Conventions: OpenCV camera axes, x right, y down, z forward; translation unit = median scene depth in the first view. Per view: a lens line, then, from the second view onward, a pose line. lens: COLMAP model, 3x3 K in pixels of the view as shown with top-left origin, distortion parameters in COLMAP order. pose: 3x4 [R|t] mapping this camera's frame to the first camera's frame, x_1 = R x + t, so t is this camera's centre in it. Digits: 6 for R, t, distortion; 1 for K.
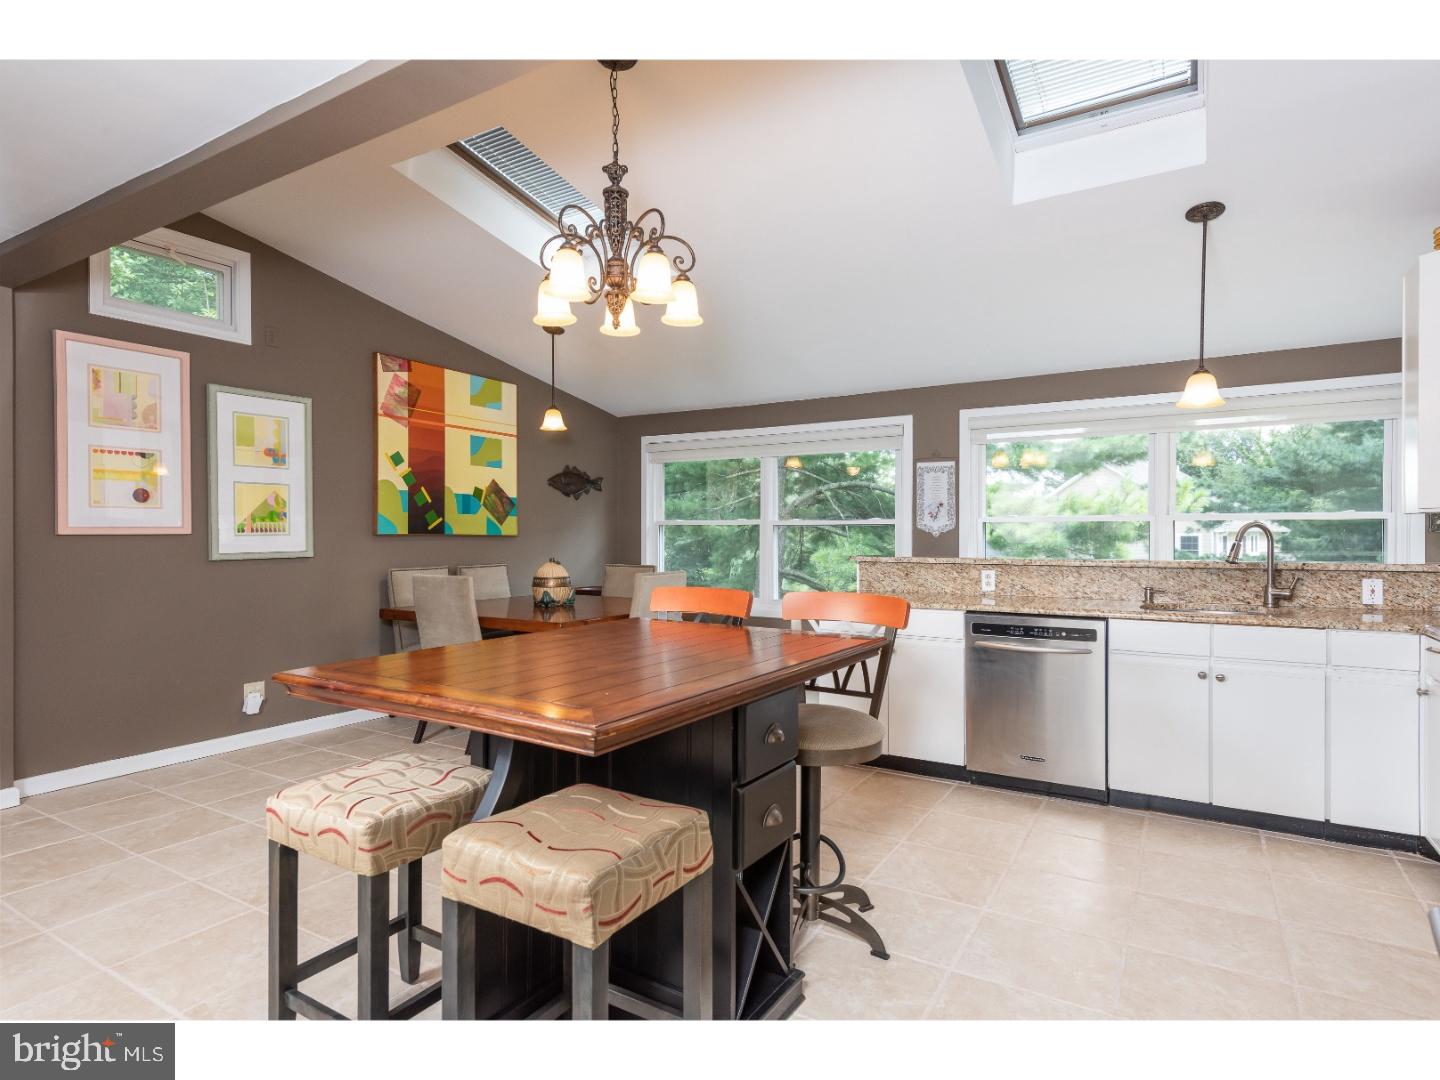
lens RADIAL K [[780.5, 0, 759.1], [0, 780.5, 540.9], [0, 0, 1]] dist [0.013951, -0.006237]
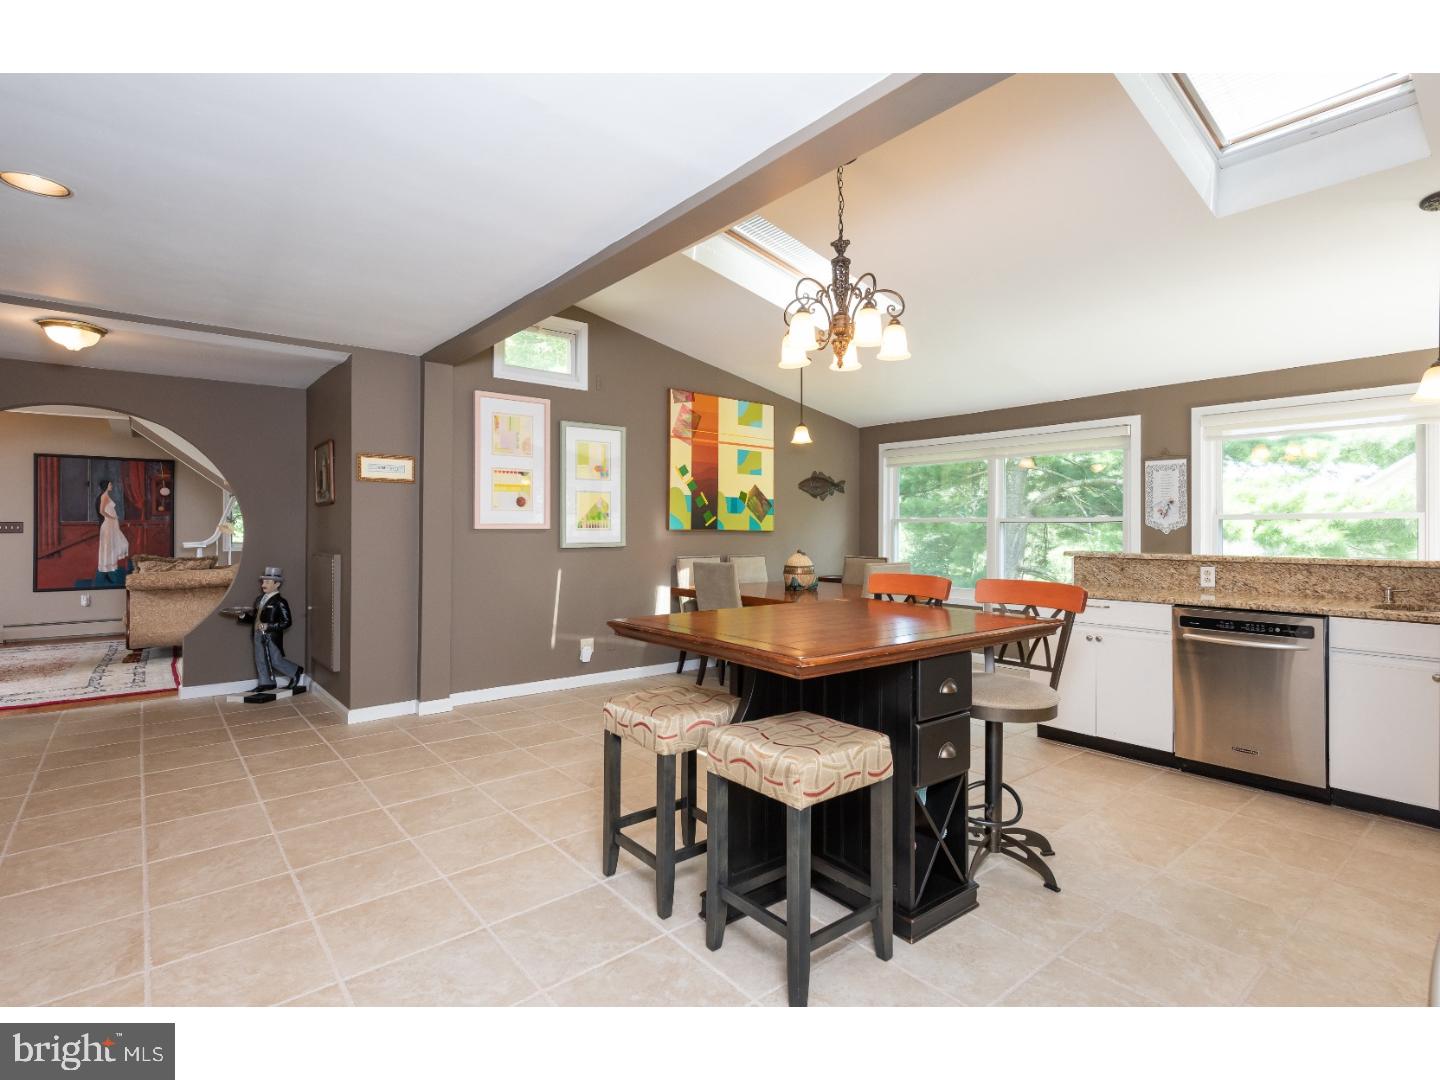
lens RADIAL K [[726.5, 0, 726.7], [0, 726.5, 527.3], [0, 0, 1]] dist [0.007863, -0.005301]
pose [[0.930656, 0.002274, -0.365887, 0.059982], [-0.006964, 0.999910, -0.011498, 0.001510], [0.365828, 0.013249, 0.930588, -0.124685]]
